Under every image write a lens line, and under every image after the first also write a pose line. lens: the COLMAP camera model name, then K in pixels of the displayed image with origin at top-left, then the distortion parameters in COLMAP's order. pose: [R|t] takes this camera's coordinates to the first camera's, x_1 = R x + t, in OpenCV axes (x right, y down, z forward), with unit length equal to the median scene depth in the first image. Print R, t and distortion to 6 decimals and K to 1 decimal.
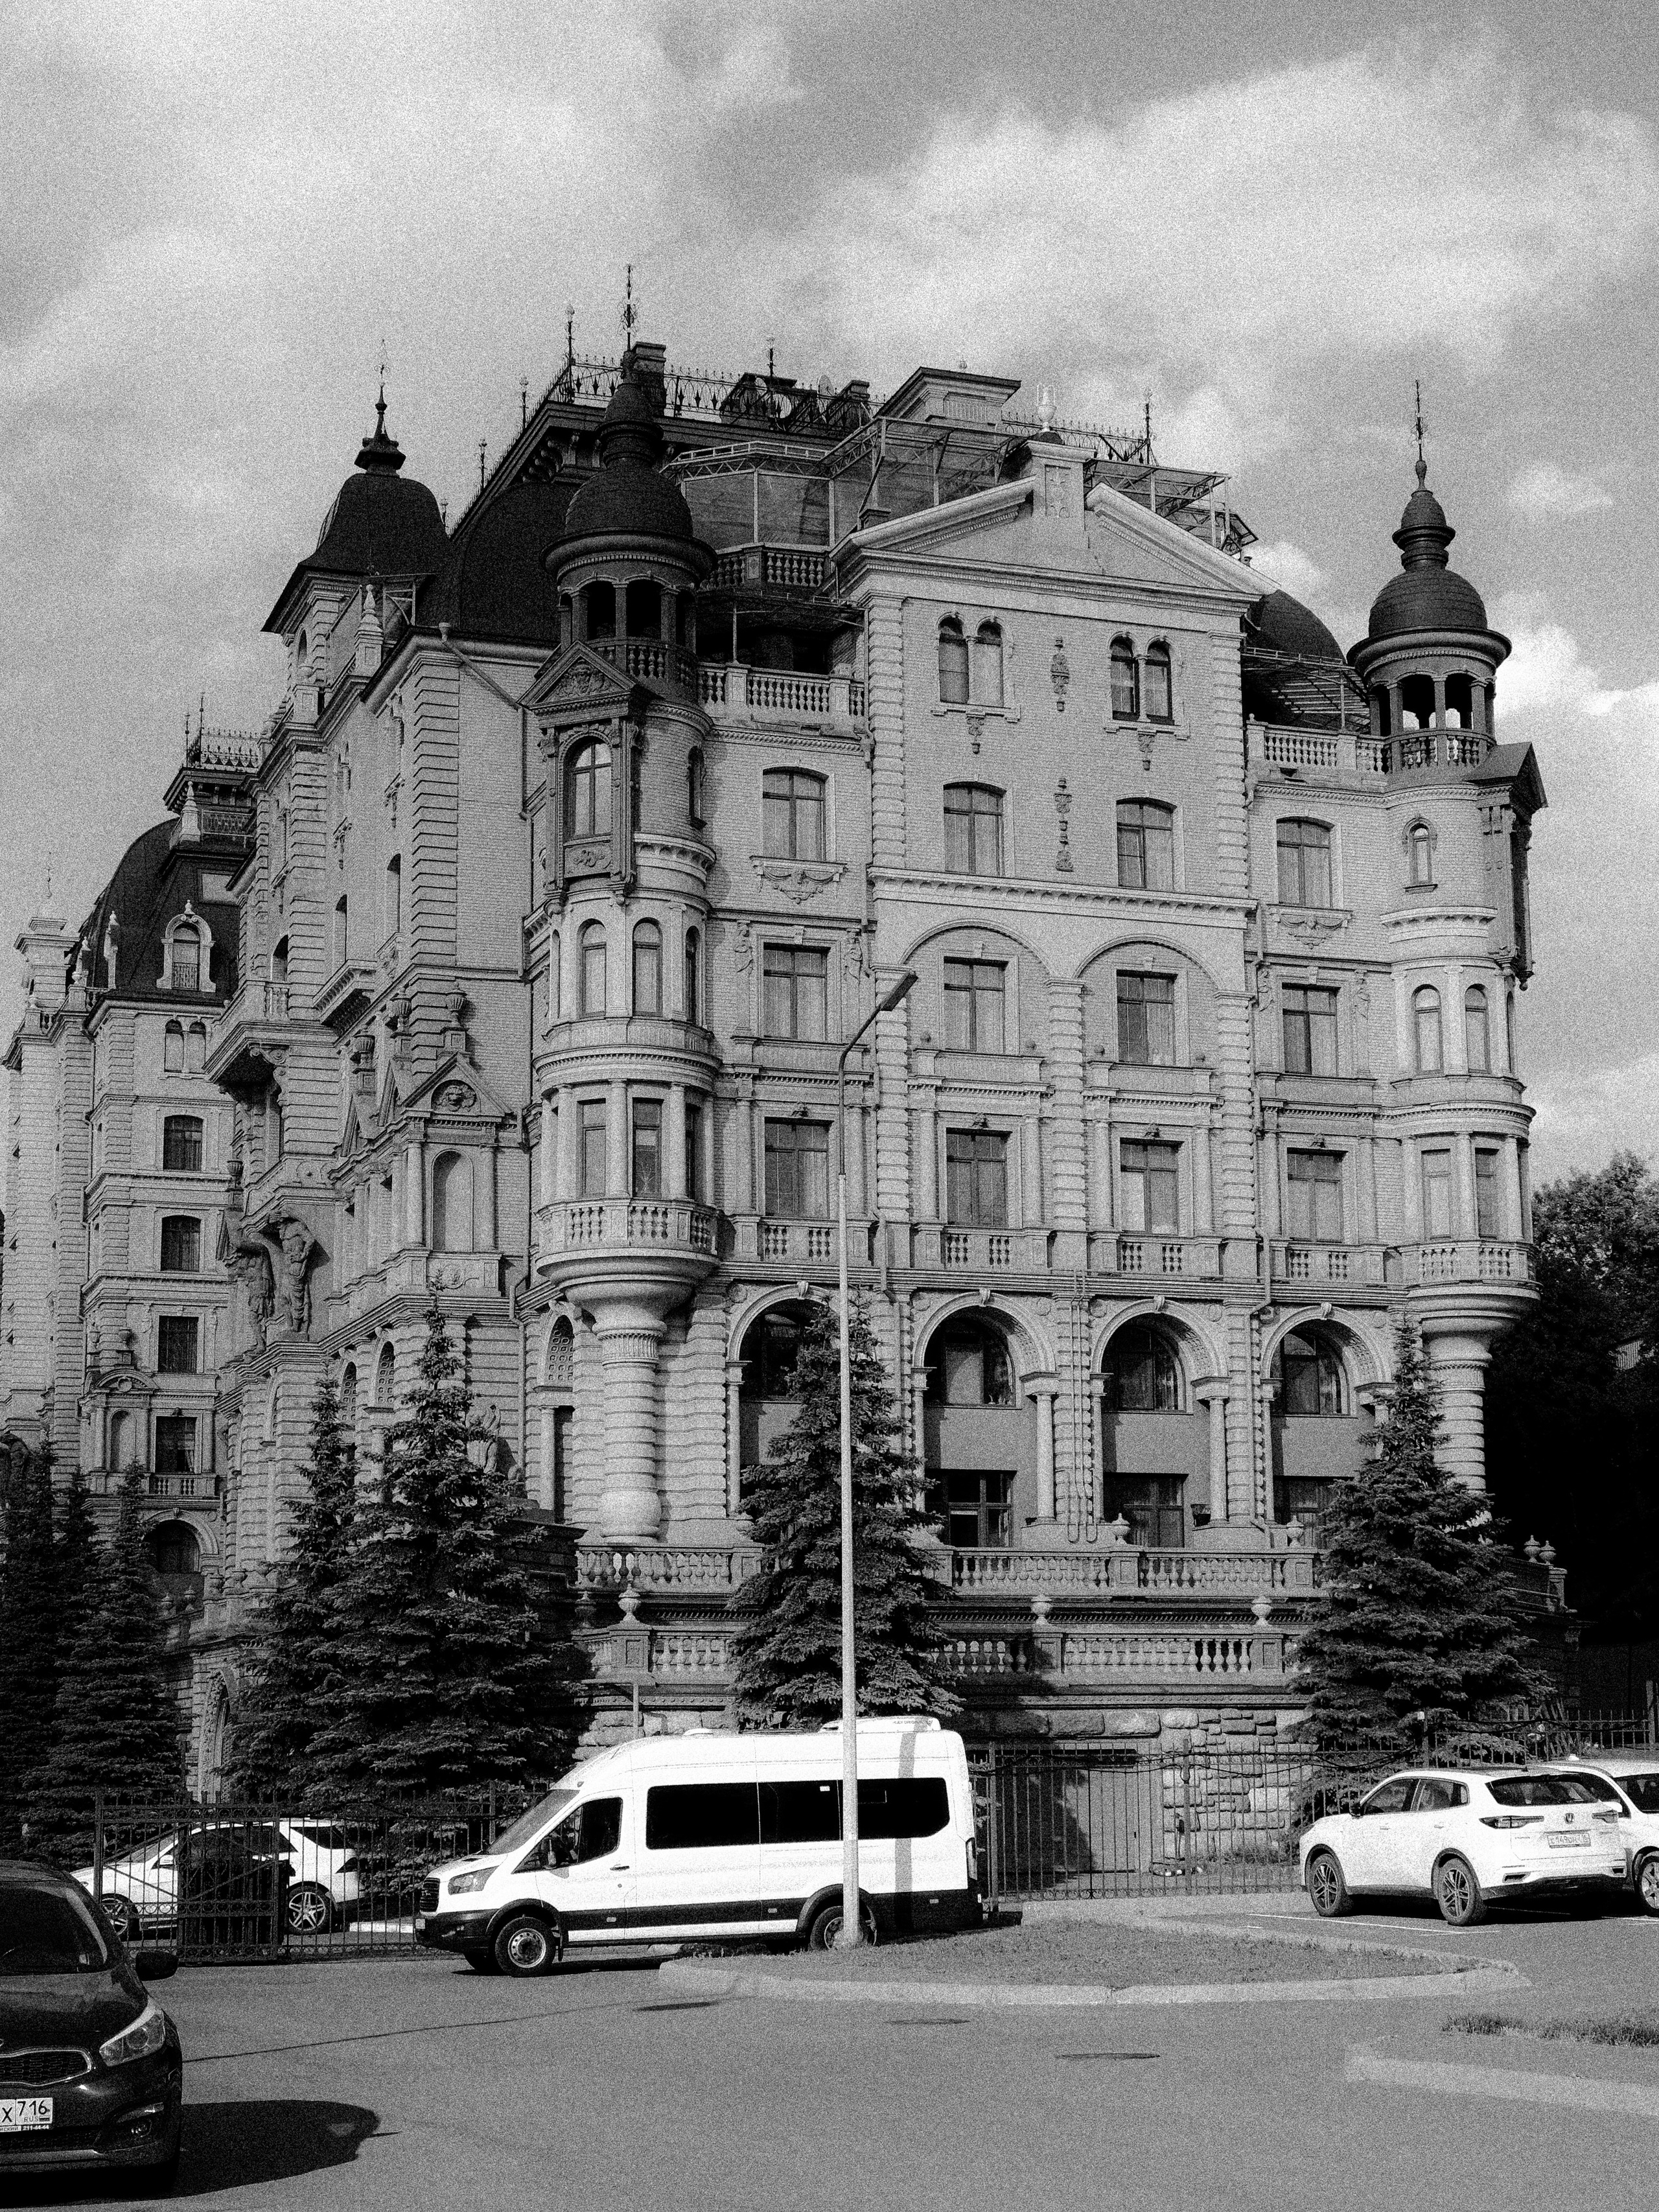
lens RADIAL K [[3324.6, 0, 830.2], [0, 3324.6, 1108.6], [0, 0, 1]] dist [-0.010593, 0.000000]
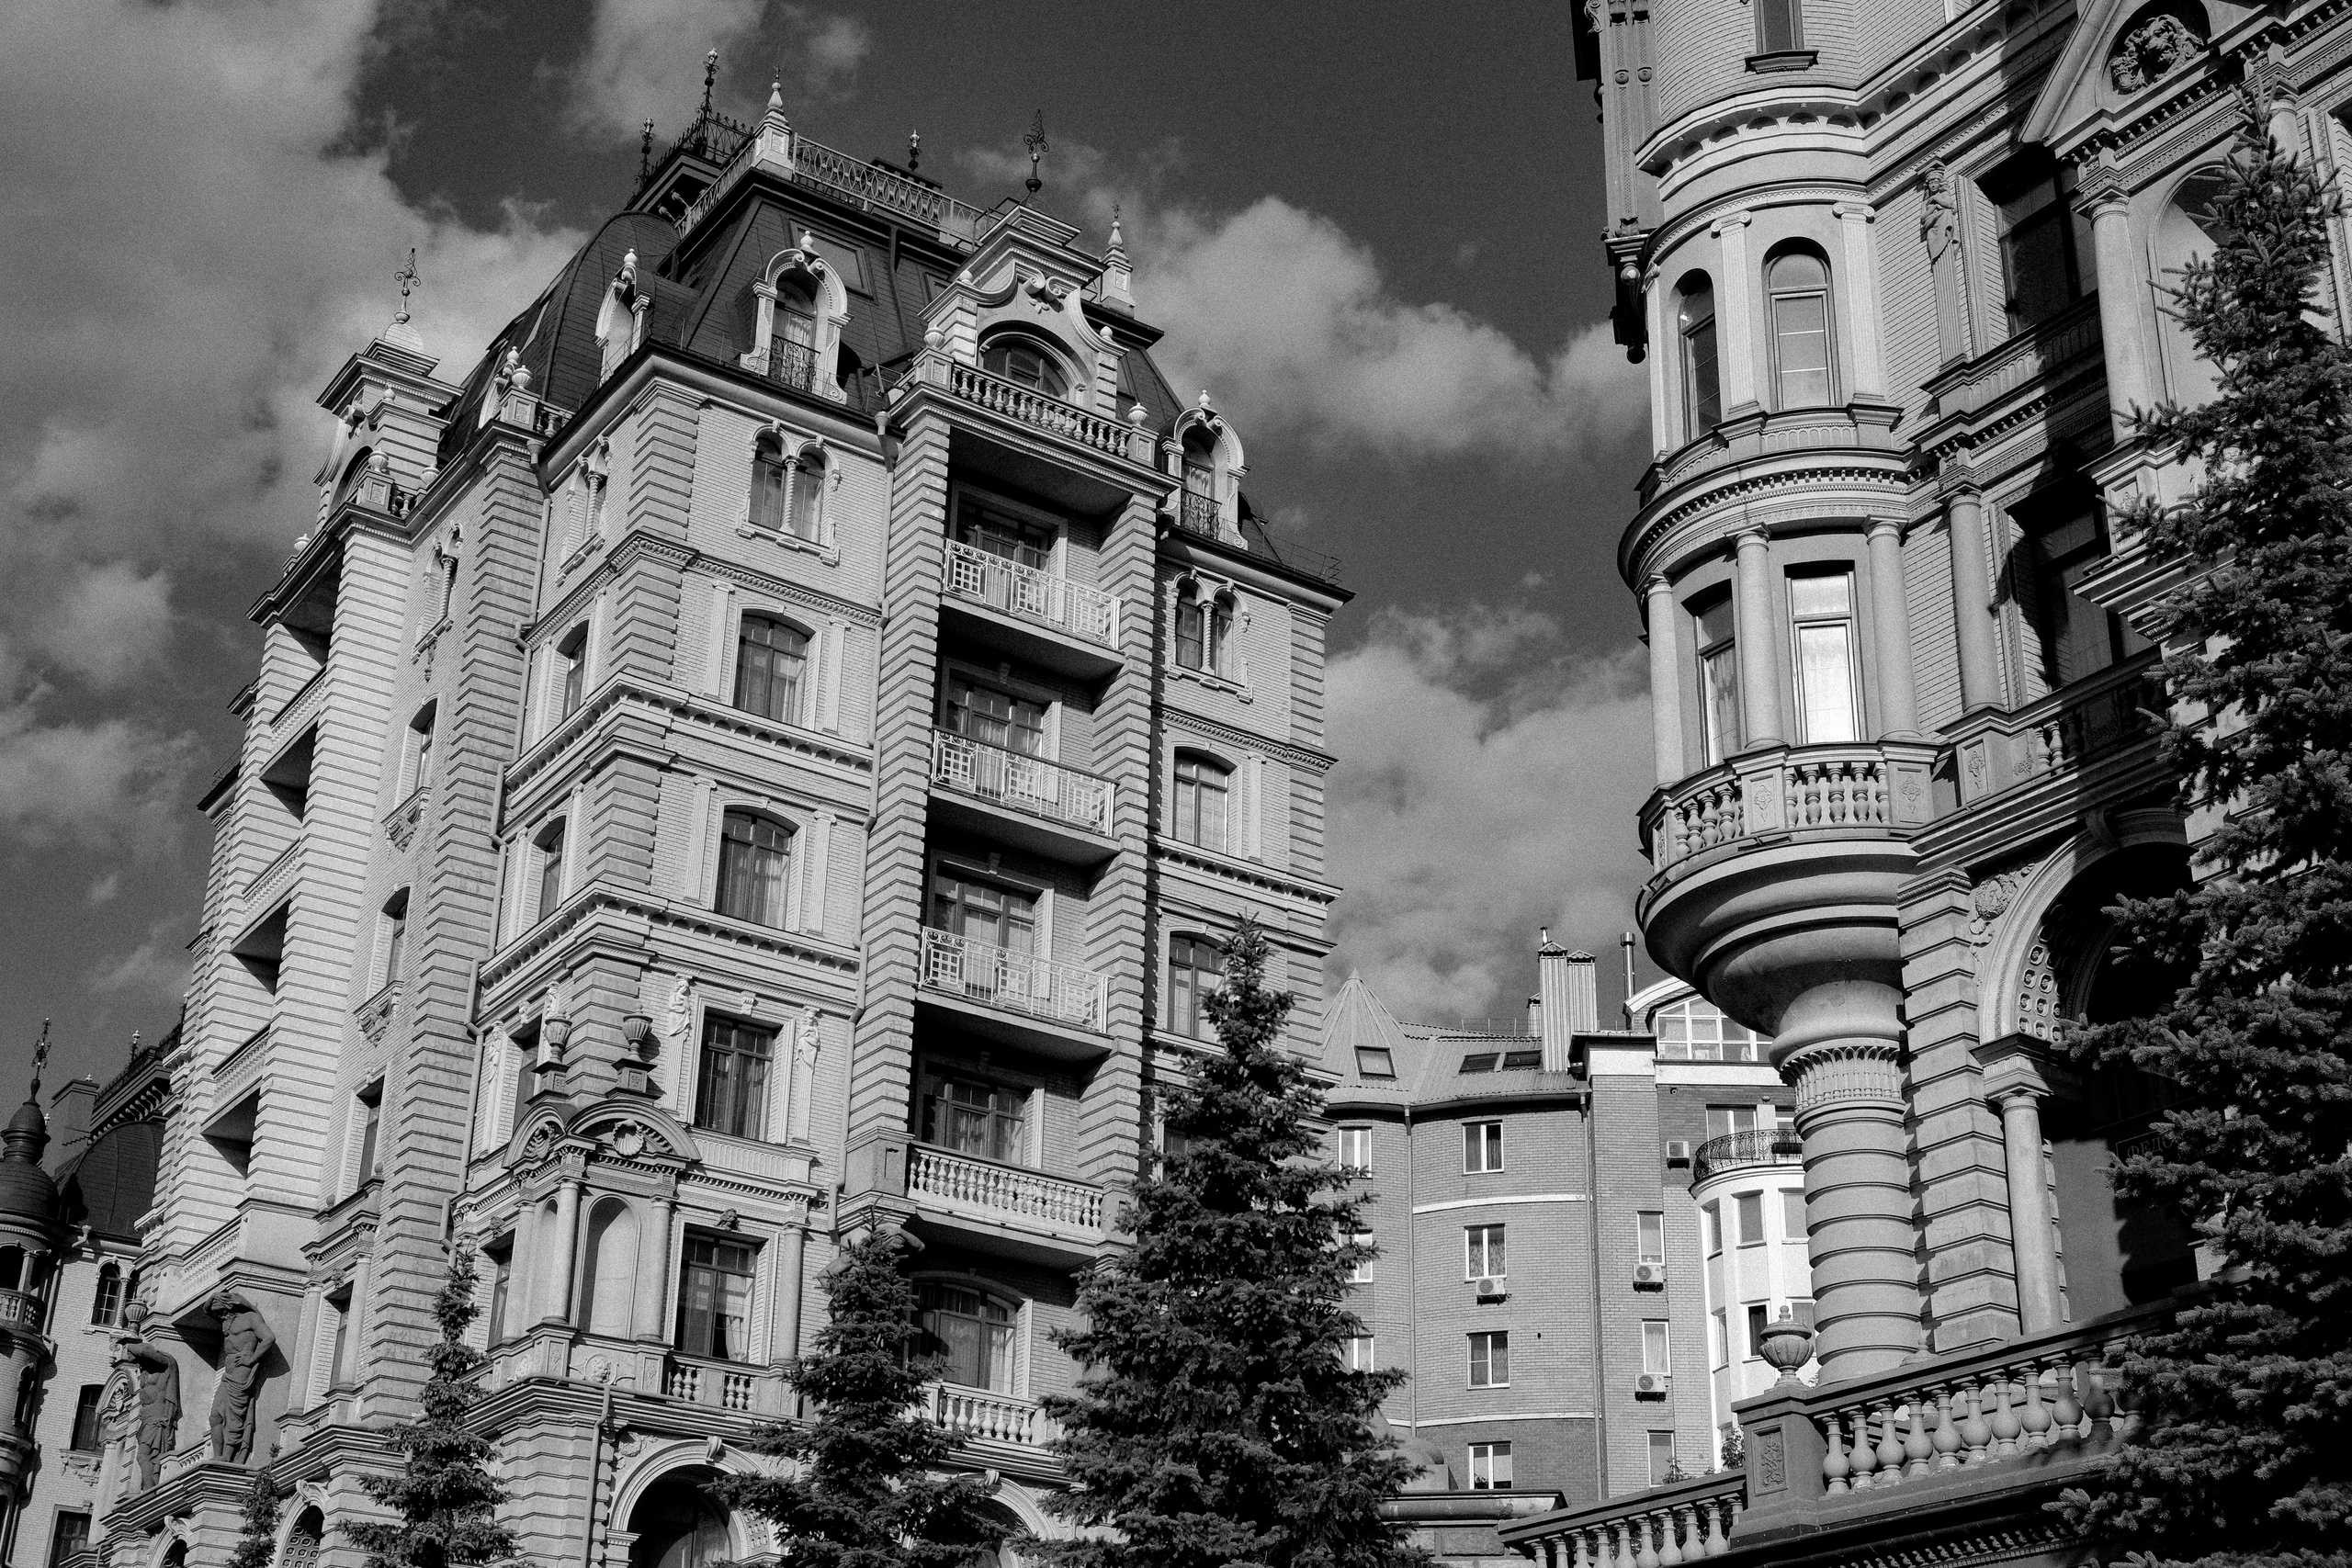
lens RADIAL K [[3020.2, 0, 1172.8], [0, 3020.2, 778.5], [0, 0, 1]] dist [-0.006015, 0.000000]
pose [[0.970106, 0.130063, 0.204883, -0.228123], [-0.077525, 0.966107, -0.246226, 0.128267], [-0.229964, 0.222982, 0.947310, 0.590661]]
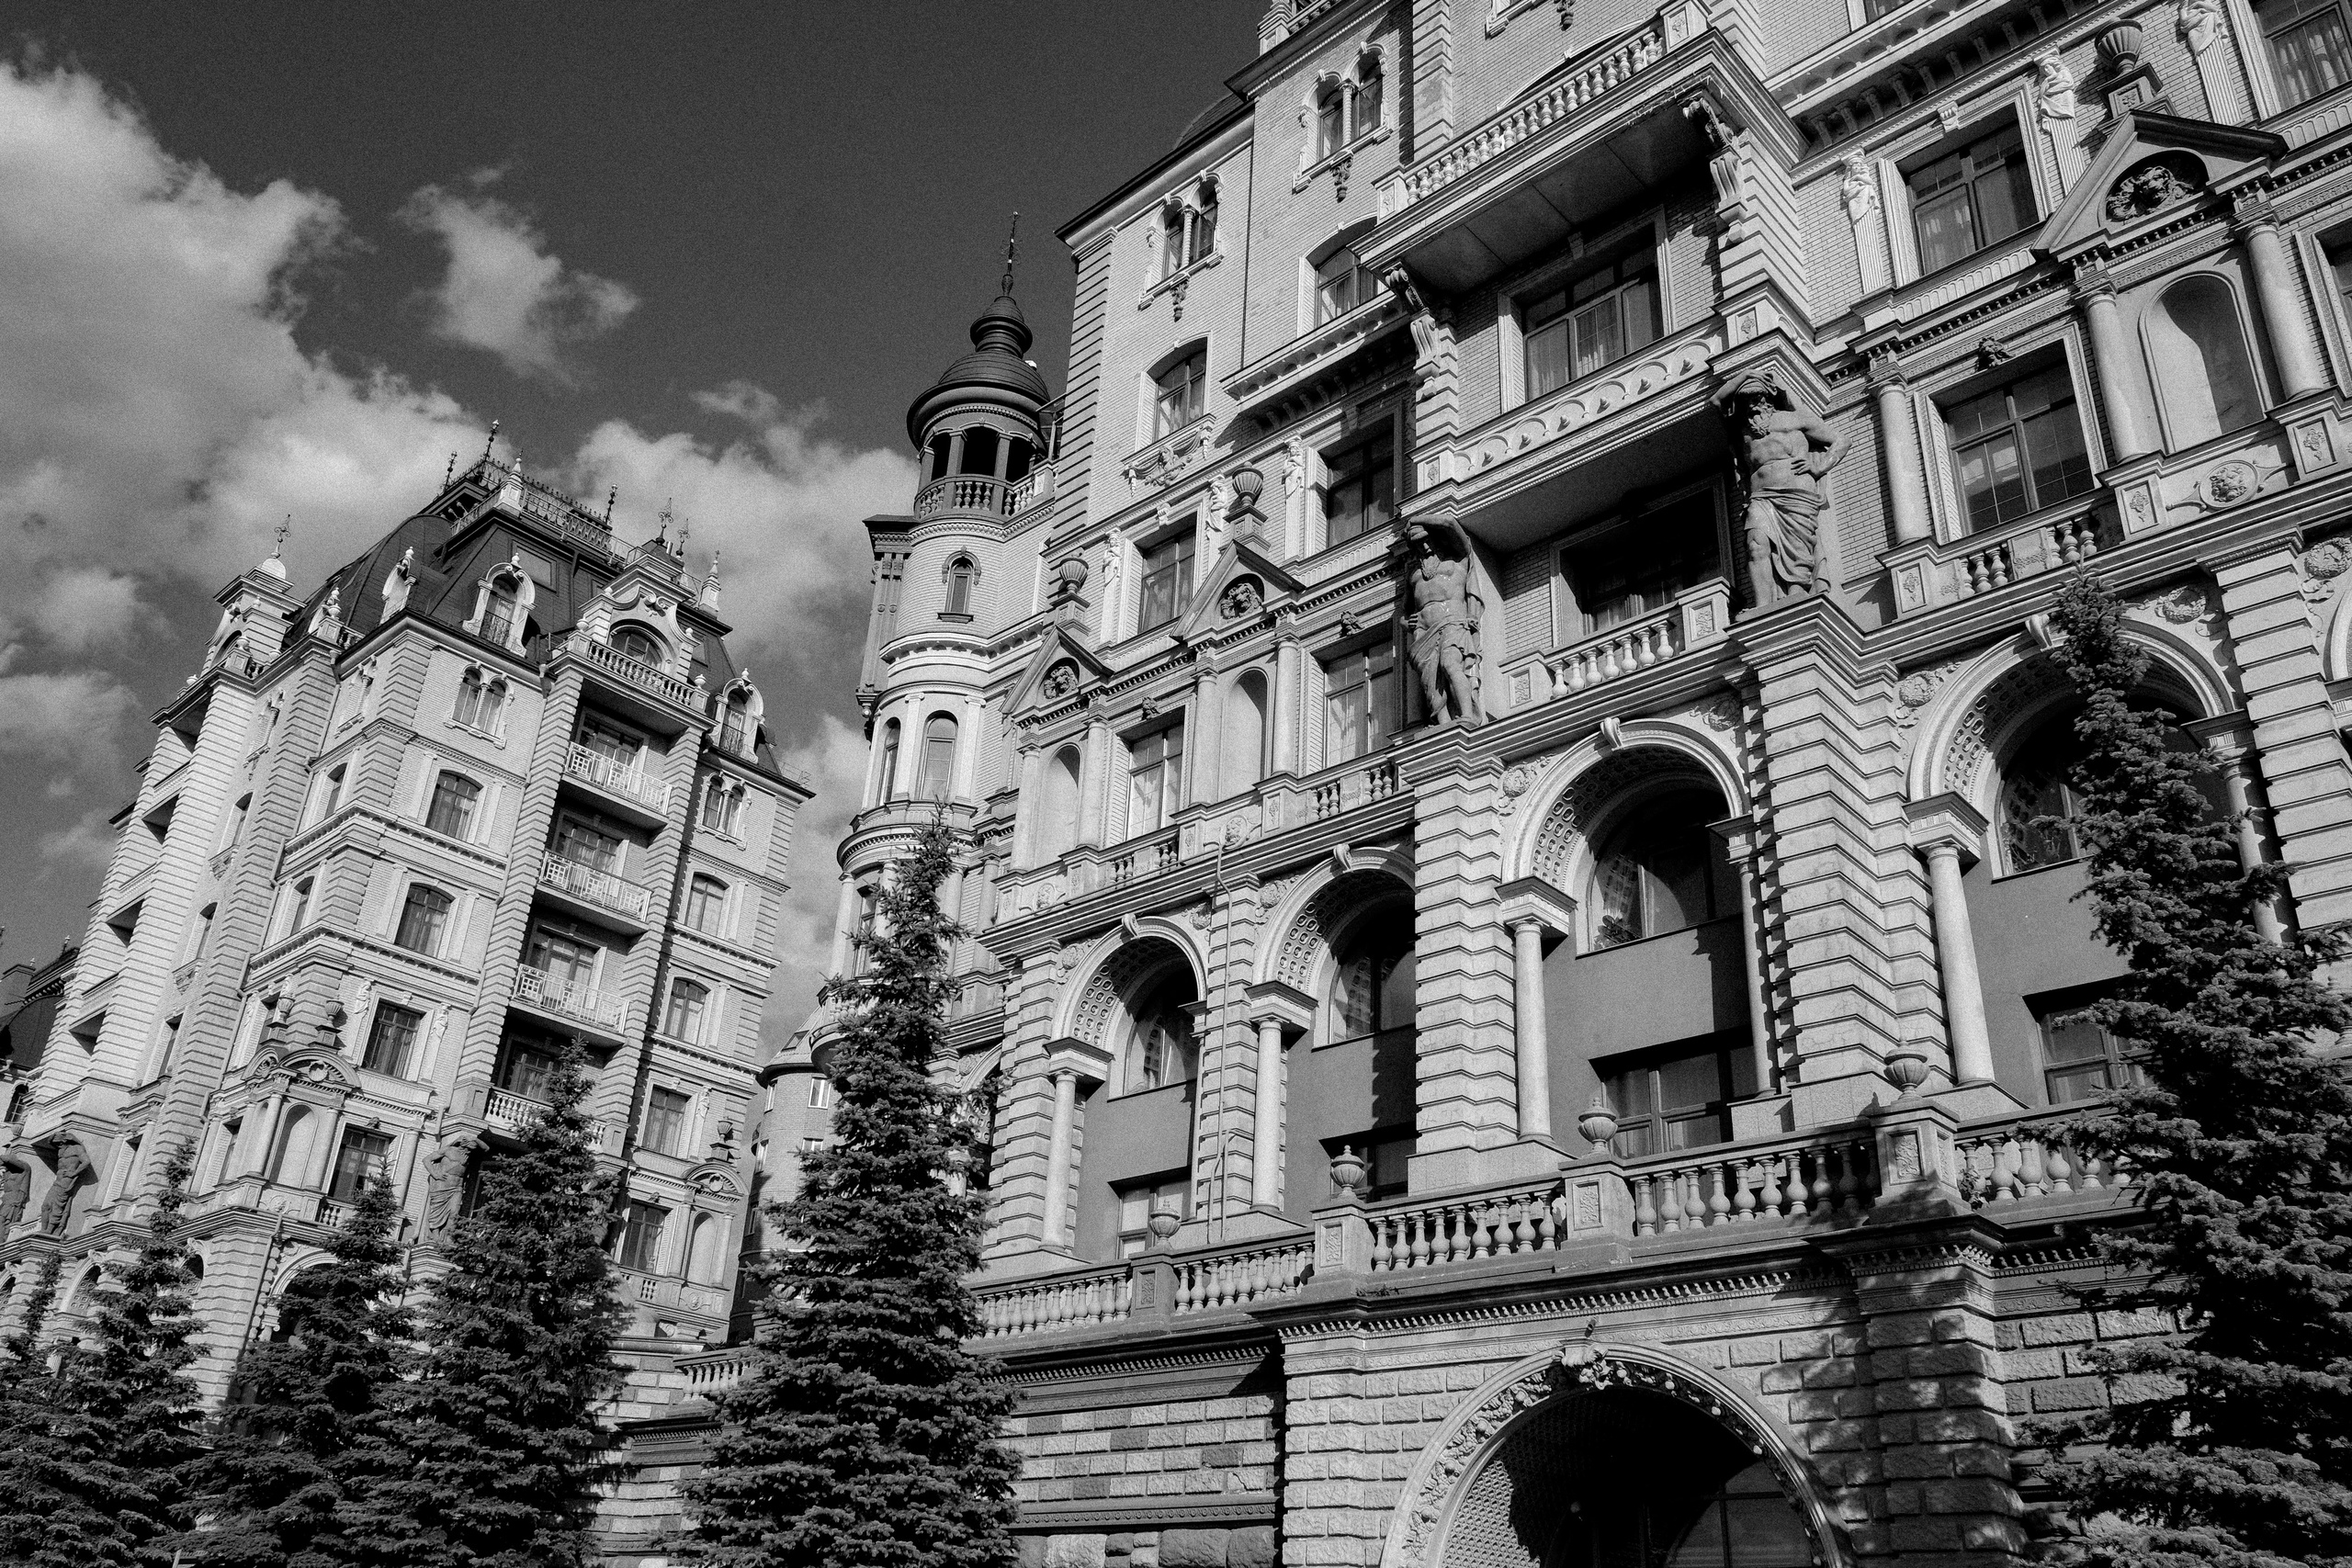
lens RADIAL K [[1849.2, 0, 1180.8], [0, 1849.2, 786.9], [0, 0, 1]] dist [-0.024384, 0.023767]
pose [[0.891060, 0.256759, 0.374283, -0.208697], [-0.148743, 0.944268, -0.293654, 0.114713], [-0.428822, 0.205991, 0.879591, 0.526317]]
